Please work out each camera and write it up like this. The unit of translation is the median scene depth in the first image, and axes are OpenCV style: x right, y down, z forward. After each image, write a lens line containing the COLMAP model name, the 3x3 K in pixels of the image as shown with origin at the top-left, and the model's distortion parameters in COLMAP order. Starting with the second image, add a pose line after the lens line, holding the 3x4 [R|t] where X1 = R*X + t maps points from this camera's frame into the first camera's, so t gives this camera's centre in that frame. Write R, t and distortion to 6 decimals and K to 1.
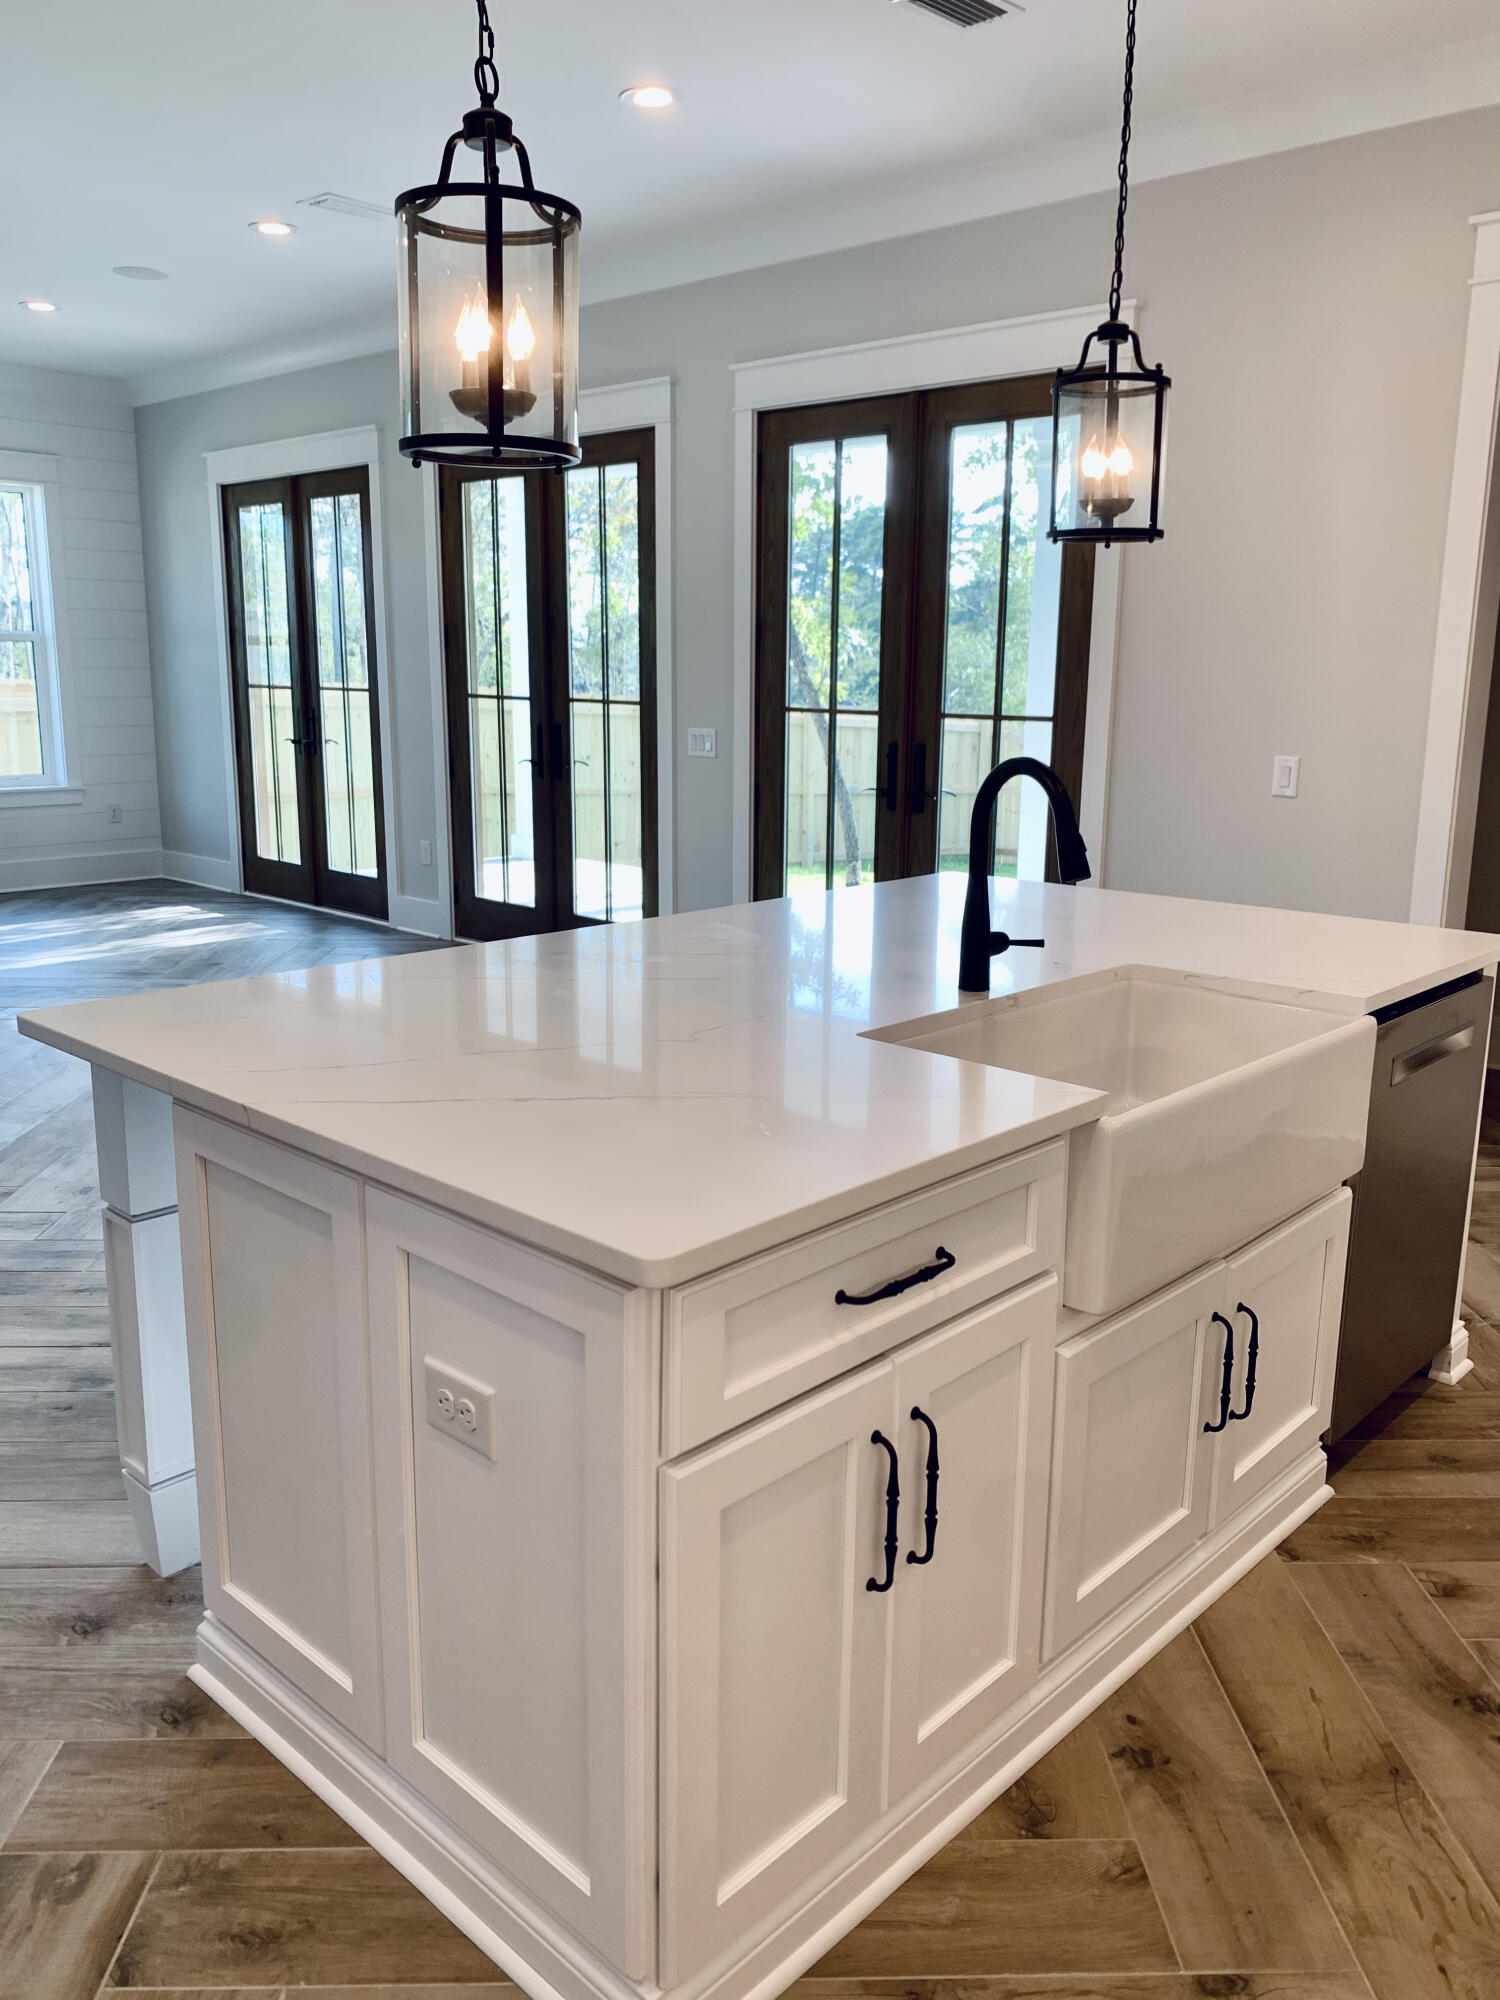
lens RADIAL K [[1546.7, 0, 770.2], [0, 1546.7, 992.6], [0, 0, 1]] dist [0.033257, -0.040657]
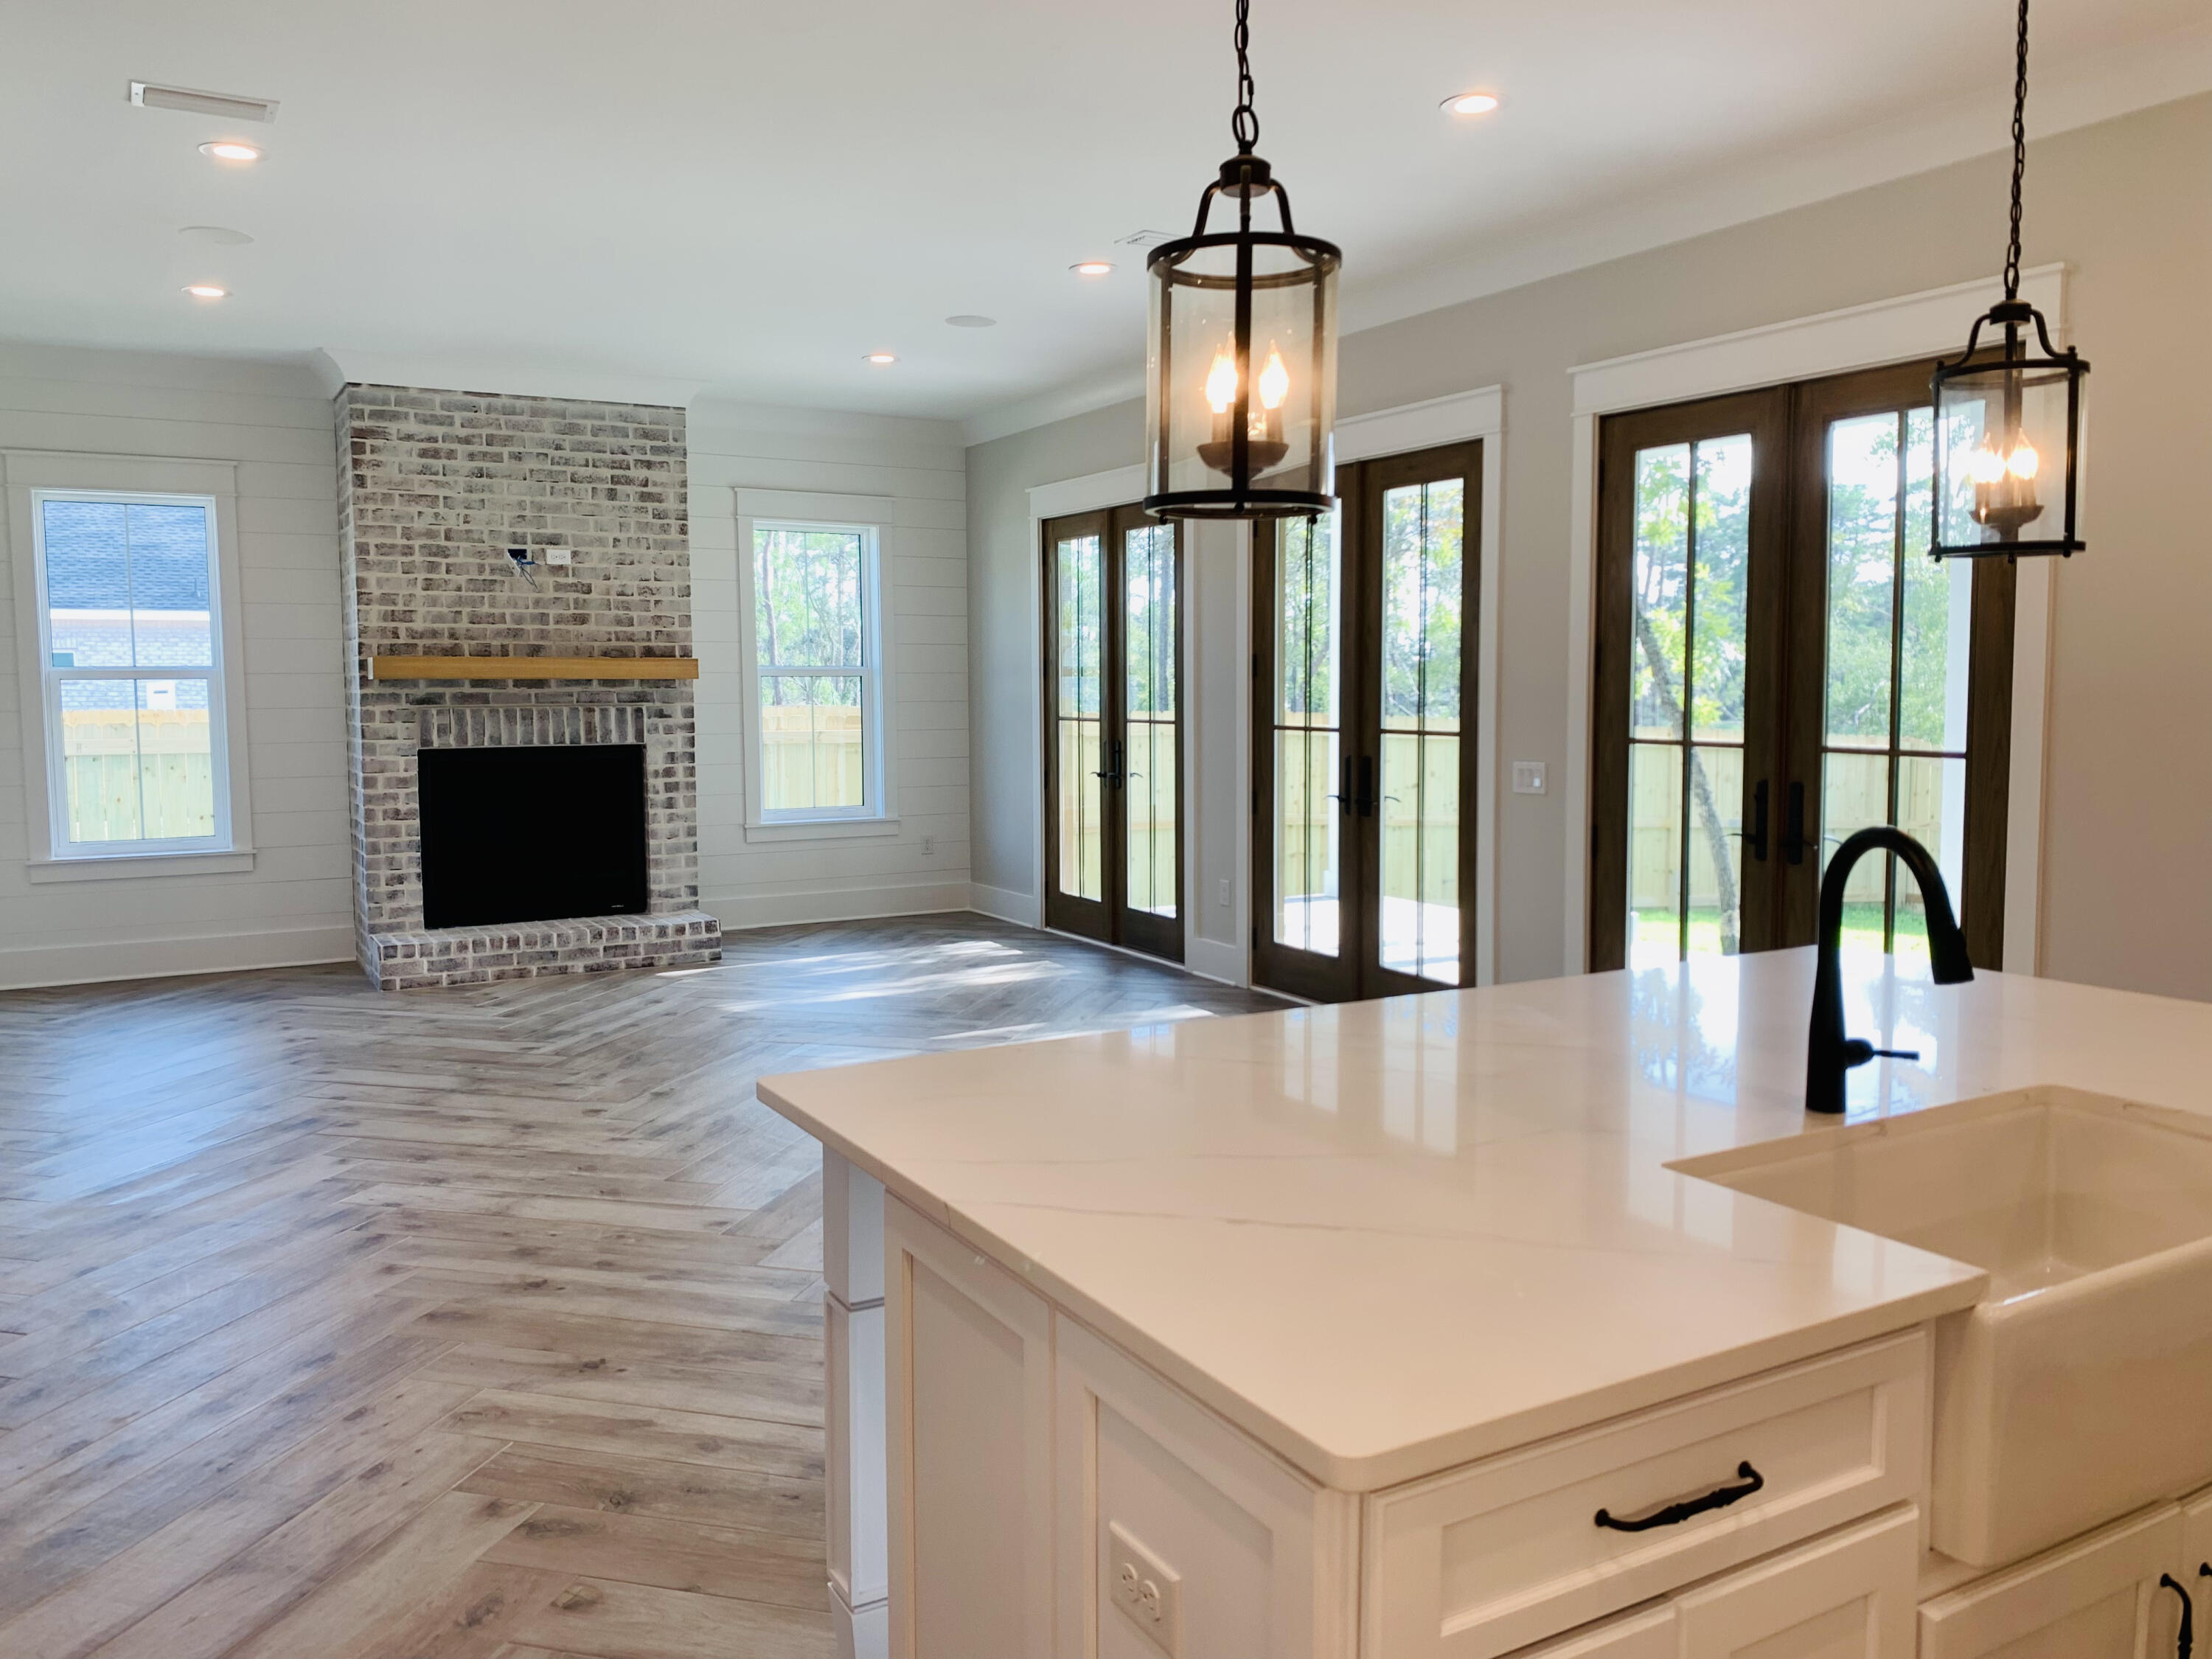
lens RADIAL K [[1710.7, 0, 1091.1], [0, 1710.7, 833.9], [0, 0, 1]] dist [0.033257, -0.040657]
pose [[0.954707, 0.008800, -0.297416, 0.015002], [-0.045508, 0.992121, -0.116727, -0.010379], [0.294045, 0.124975, 0.947586, 0.010315]]
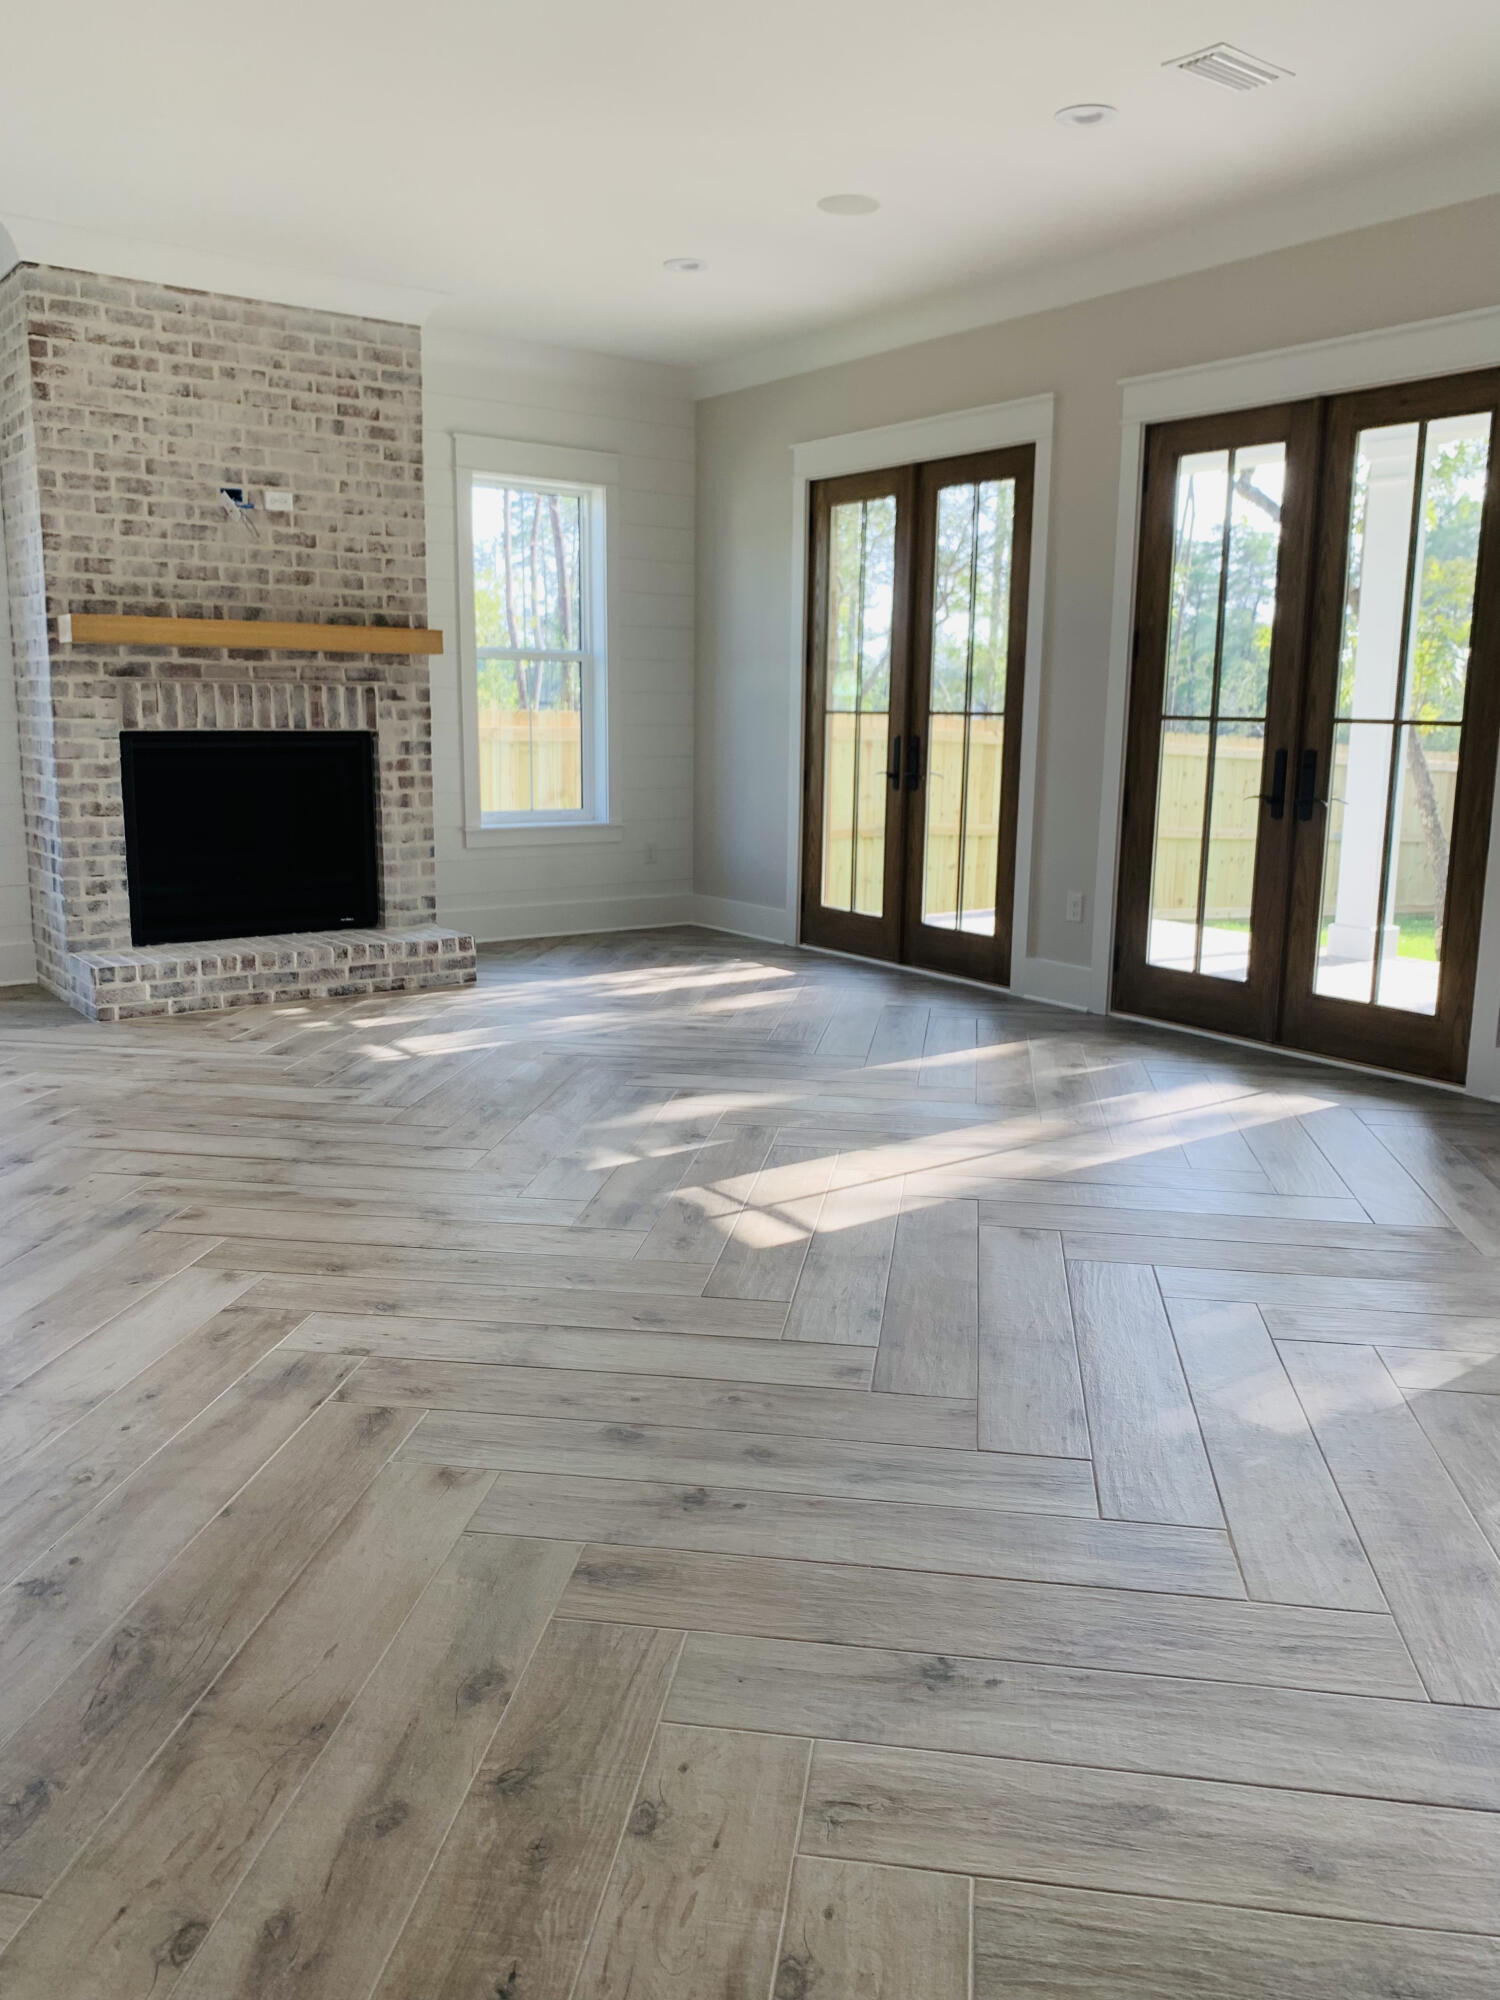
lens RADIAL K [[1546.7, 0, 697.6], [0, 1546.7, 997.7], [0, 0, 1]] dist [0.033257, -0.040657]
pose [[0.982705, 0.034565, -0.181923, -1.257840], [-0.038680, 0.999069, -0.019121, -0.085480], [0.181093, 0.025827, 0.983127, 0.707197]]
